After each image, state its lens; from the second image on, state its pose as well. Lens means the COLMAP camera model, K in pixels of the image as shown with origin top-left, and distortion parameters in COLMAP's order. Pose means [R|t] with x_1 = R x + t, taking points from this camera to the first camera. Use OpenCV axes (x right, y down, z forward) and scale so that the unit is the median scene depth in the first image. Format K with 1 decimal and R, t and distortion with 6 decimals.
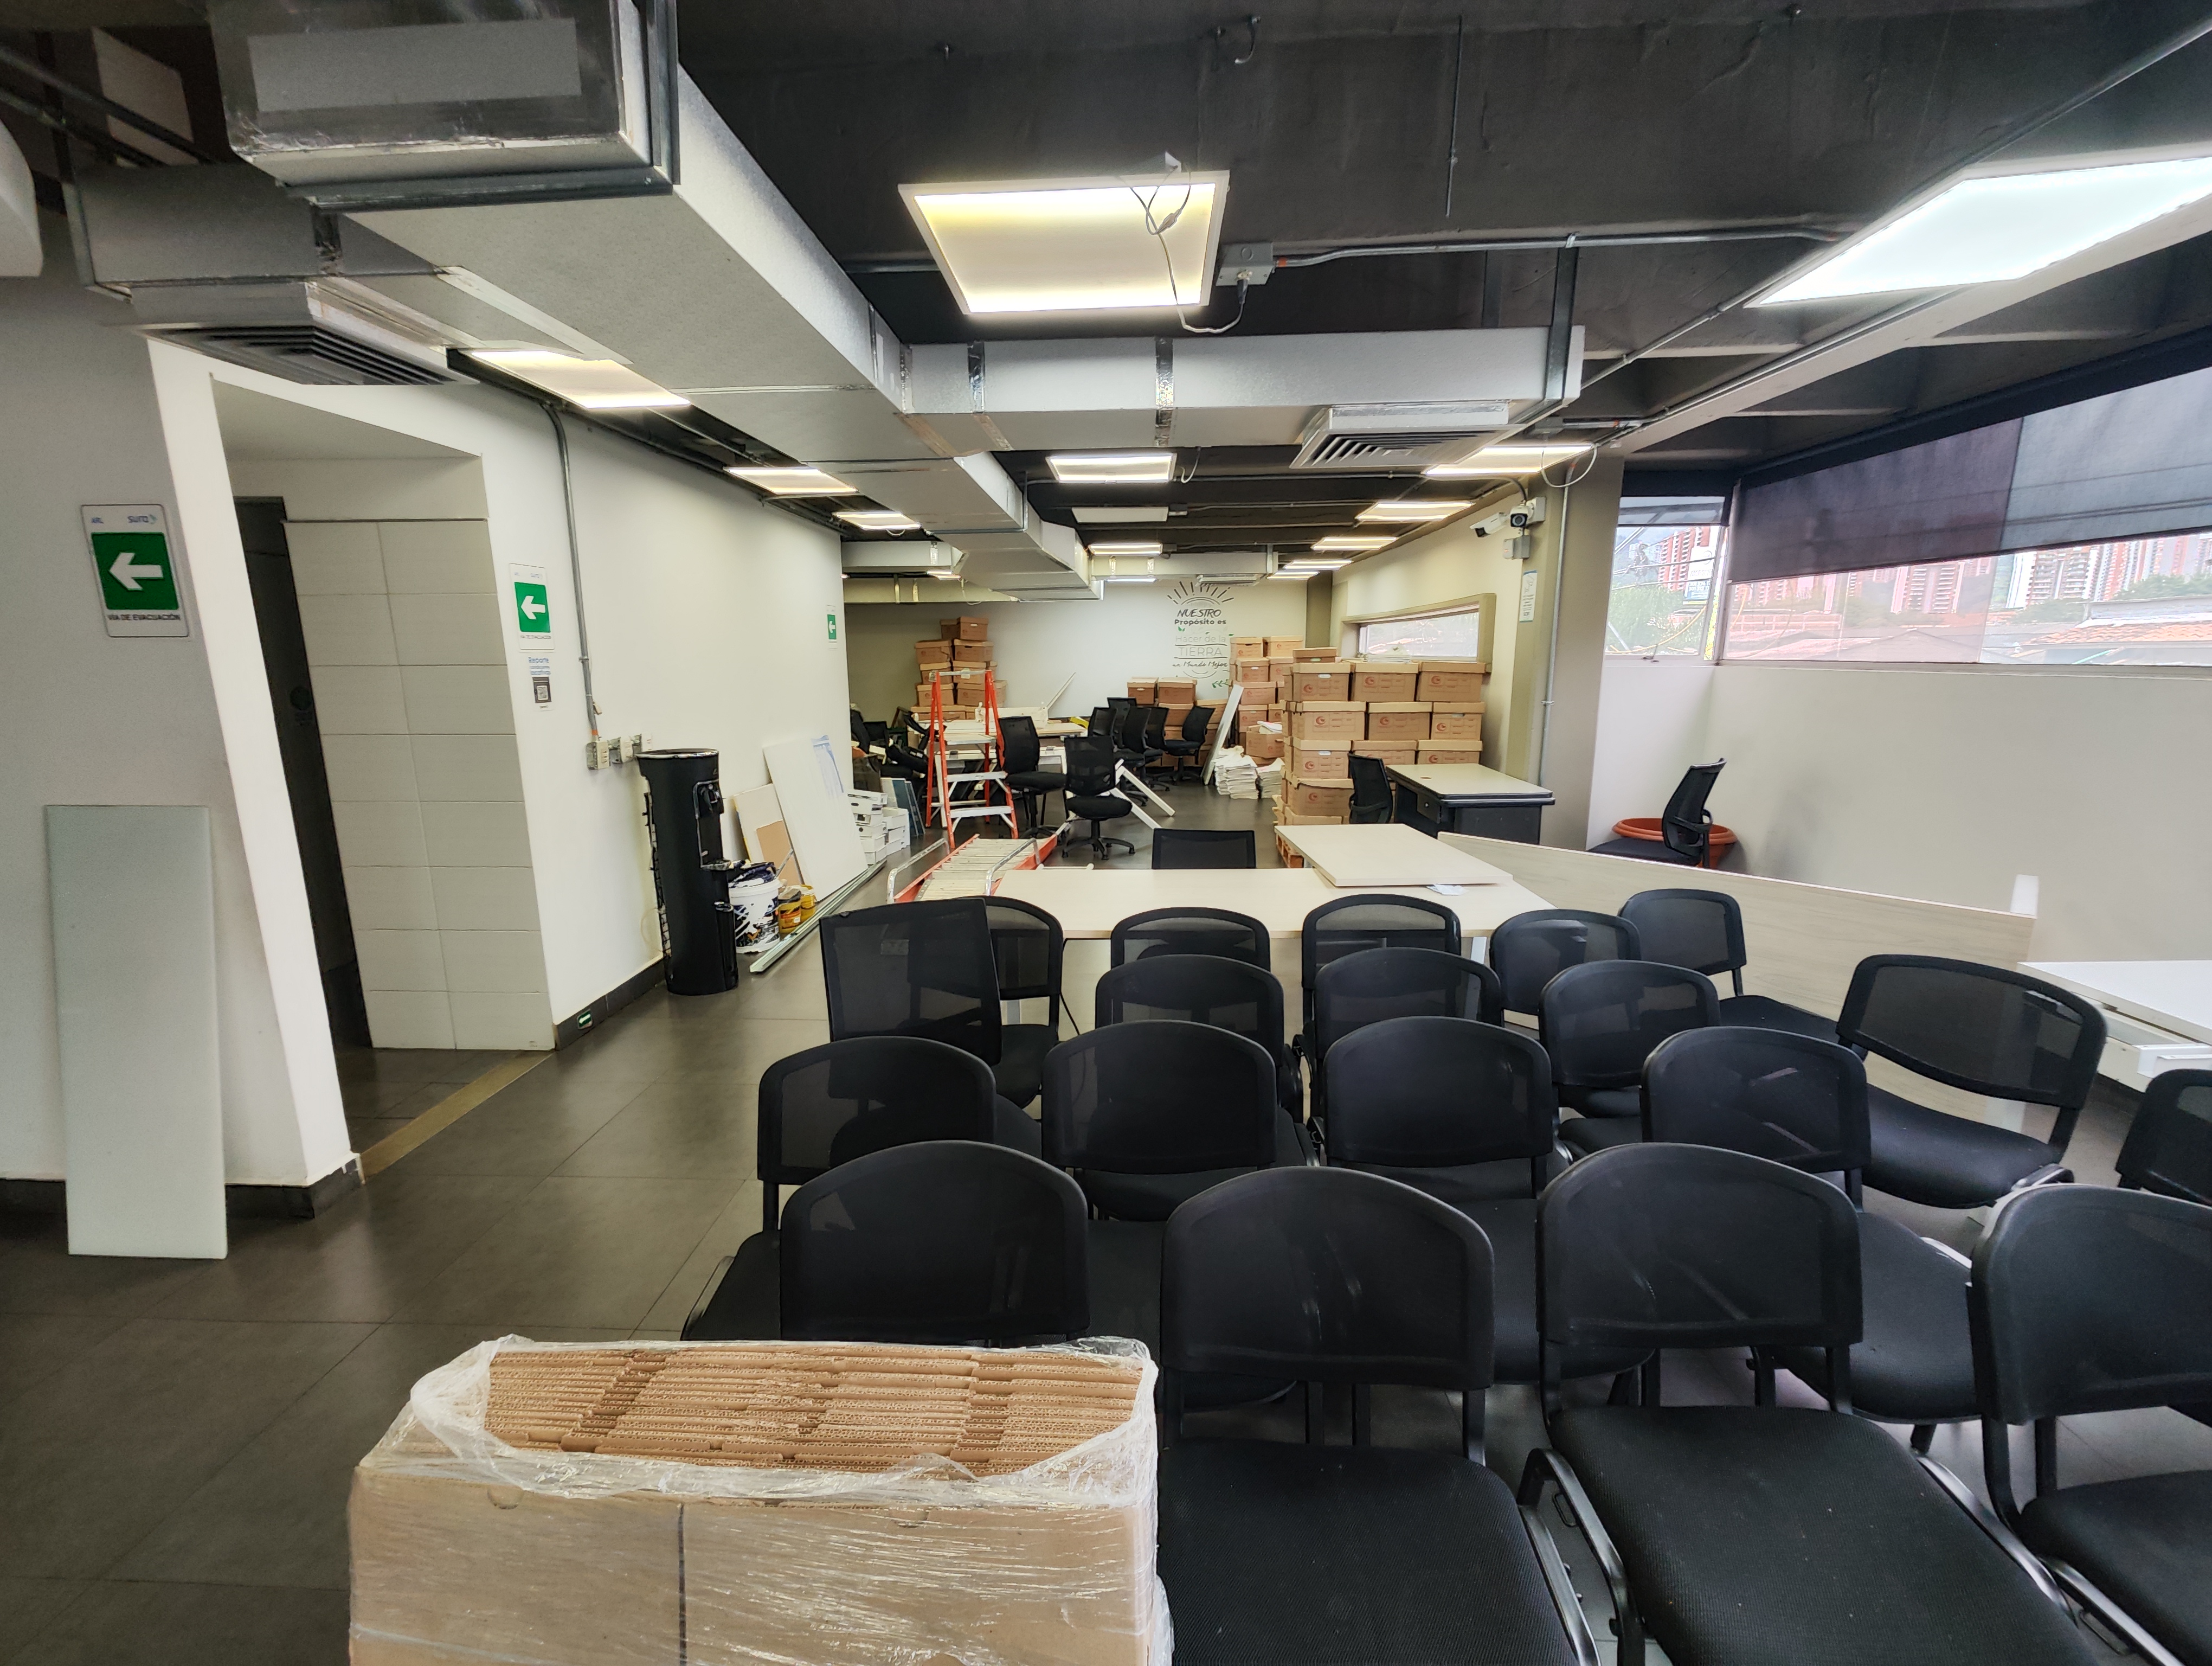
lens RADIAL K [[916.8, 0, 1100.2], [0, 916.8, 826.2], [0, 0, 1]] dist [-0.004219, 0.004582]
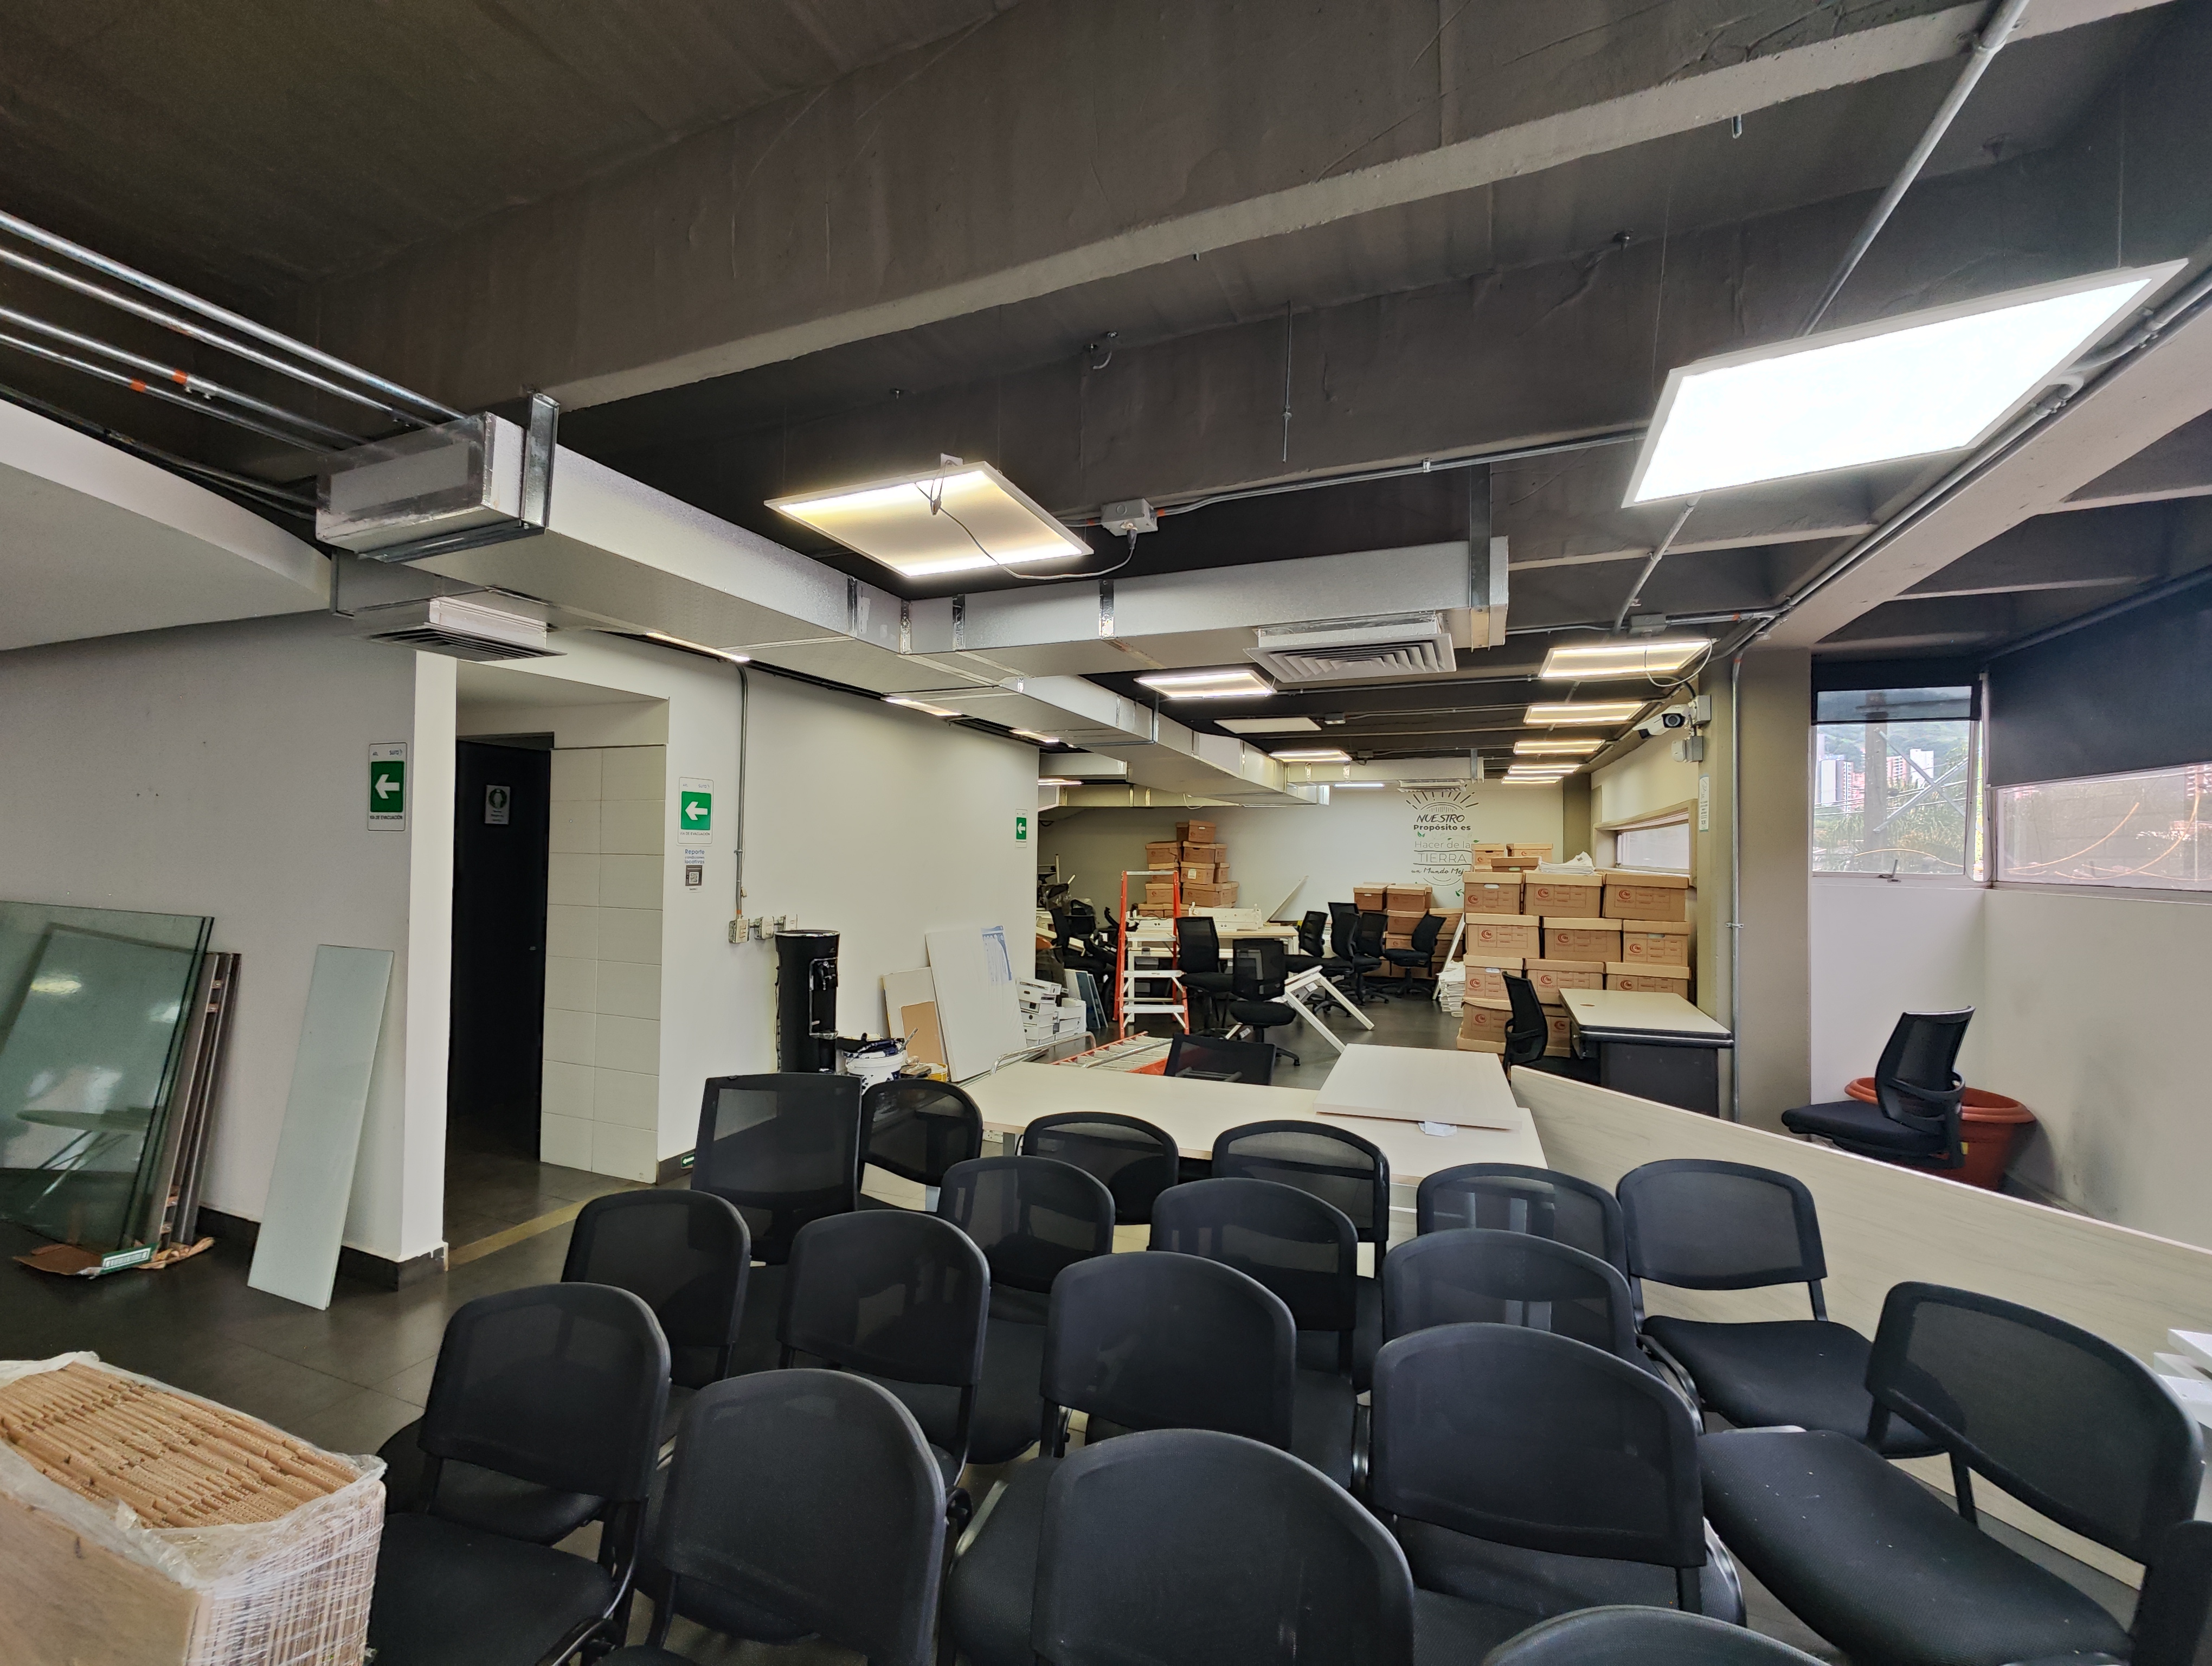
lens RADIAL K [[916.8, 0, 1108.6], [0, 916.8, 825.7], [0, 0, 1]] dist [-0.004219, 0.004582]
pose [[0.943800, 0.010075, -0.330362, 0.311110], [-0.081207, 0.975965, -0.202231, -0.009182], [0.320384, 0.217694, 0.921935, 0.022391]]
